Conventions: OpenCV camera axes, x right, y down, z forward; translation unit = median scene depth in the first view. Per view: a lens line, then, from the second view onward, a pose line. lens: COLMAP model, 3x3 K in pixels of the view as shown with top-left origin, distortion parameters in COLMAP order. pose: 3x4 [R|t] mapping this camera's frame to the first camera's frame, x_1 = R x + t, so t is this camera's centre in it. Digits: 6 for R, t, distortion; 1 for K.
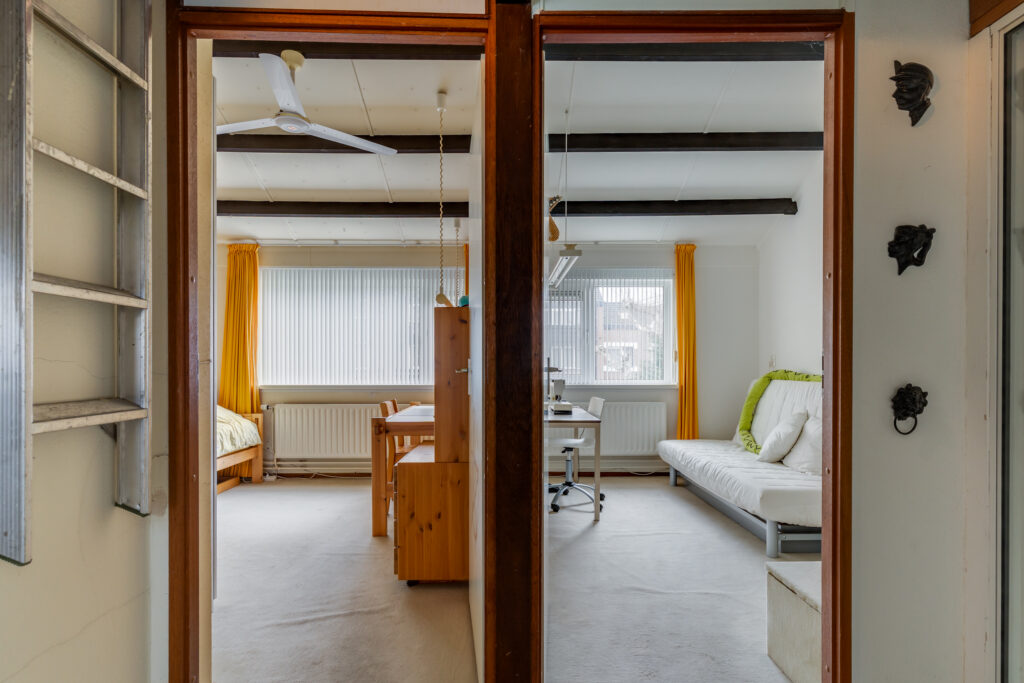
lens RADIAL K [[527.3, 0, 475.5], [0, 527.3, 368.9], [0, 0, 1]] dist [-0.000344, -0.000034]
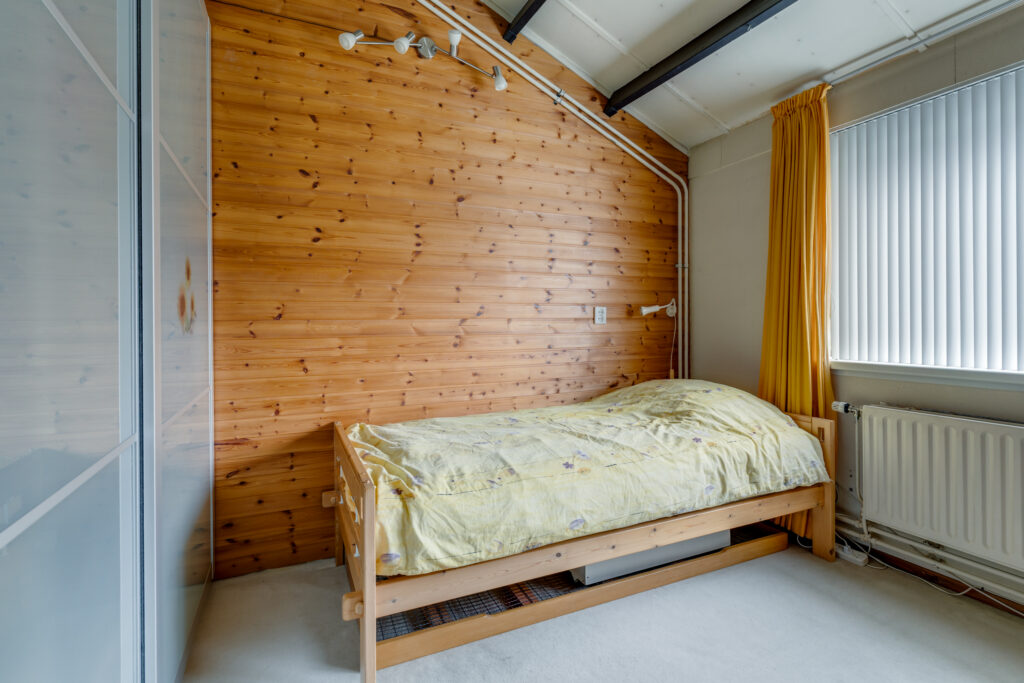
lens RADIAL K [[494.0, 0, 529.4], [0, 494.0, 325.1], [0, 0, 1]] dist [-0.001679, 0.000404]
pose [[0.482670, -0.002770, -0.875798, -0.136480], [0.001209, 0.999996, -0.002496, -0.003408], [0.875801, 0.000146, 0.482672, 0.525001]]
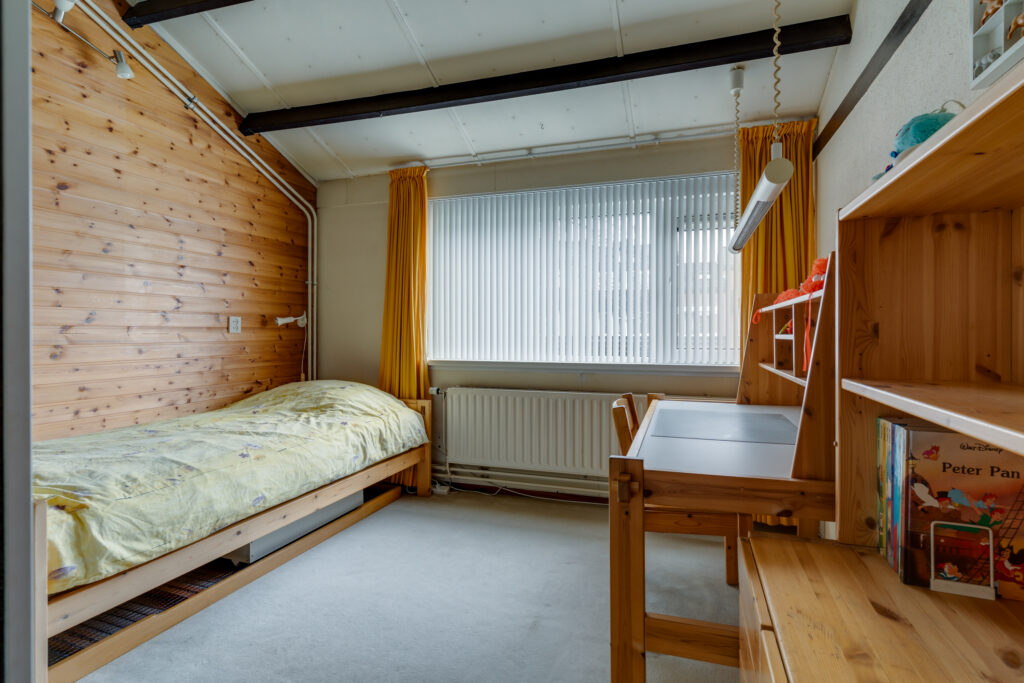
lens RADIAL K [[484.6, 0, 523.4], [0, 484.6, 338.1], [0, 0, 1]] dist [-0.000031, 0.000523]
pose [[0.962757, 0.002200, -0.270359, -0.103228], [-0.001614, 0.999996, 0.002388, -0.001764], [0.270363, -0.001863, 0.962757, 0.395588]]
